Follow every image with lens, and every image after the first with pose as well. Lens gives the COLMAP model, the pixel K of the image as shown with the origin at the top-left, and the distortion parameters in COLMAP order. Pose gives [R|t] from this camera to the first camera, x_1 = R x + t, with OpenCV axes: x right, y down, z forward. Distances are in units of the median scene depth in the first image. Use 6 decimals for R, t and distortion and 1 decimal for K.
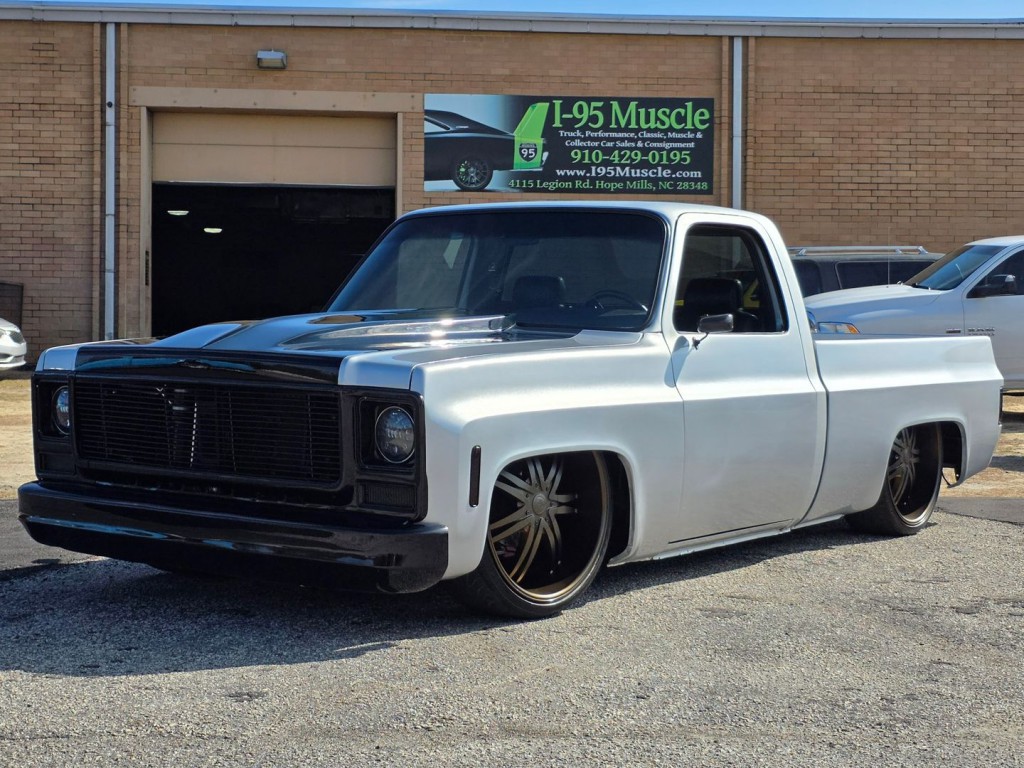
lens RADIAL K [[1697.9, 0, 515.5], [0, 1697.9, 367.3], [0, 0, 1]] dist [0.207507, -0.791580]
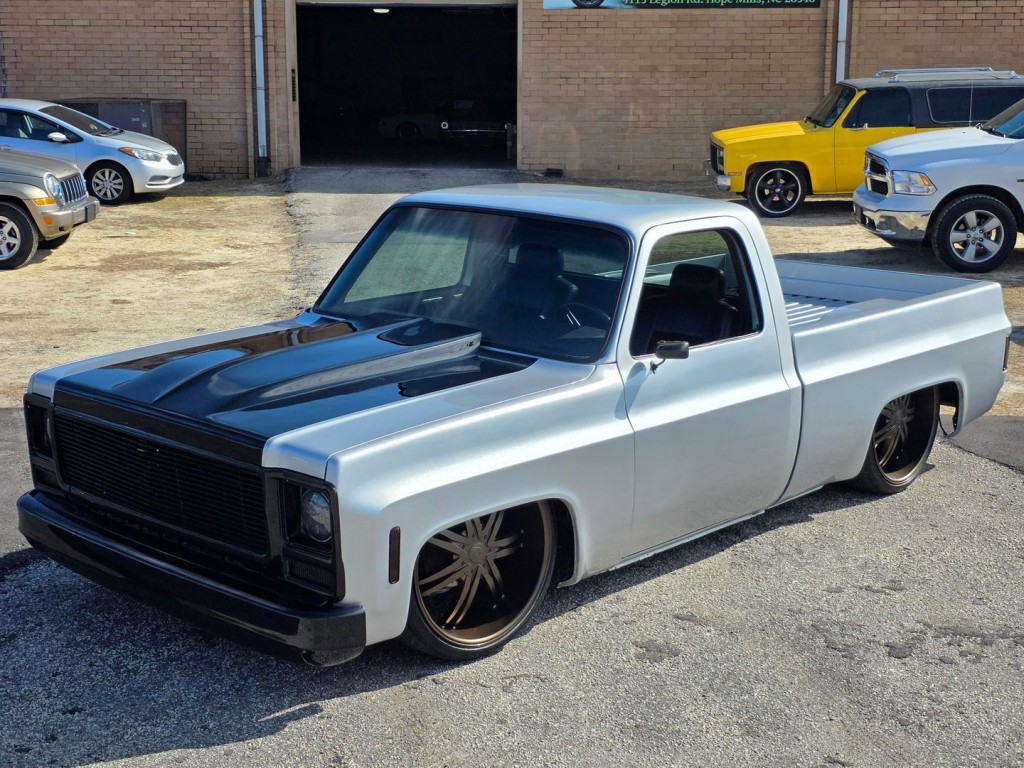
lens RADIAL K [[1485.5, 0, 512.0], [0, 1485.5, 384.0], [0, 0, 1]] dist [0.162356, -0.513759]
pose [[0.993021, 0.017652, -0.116613, 0.103160], [0.005612, 0.980545, 0.196215, -0.146990], [0.117808, -0.195500, 0.973602, 0.100881]]
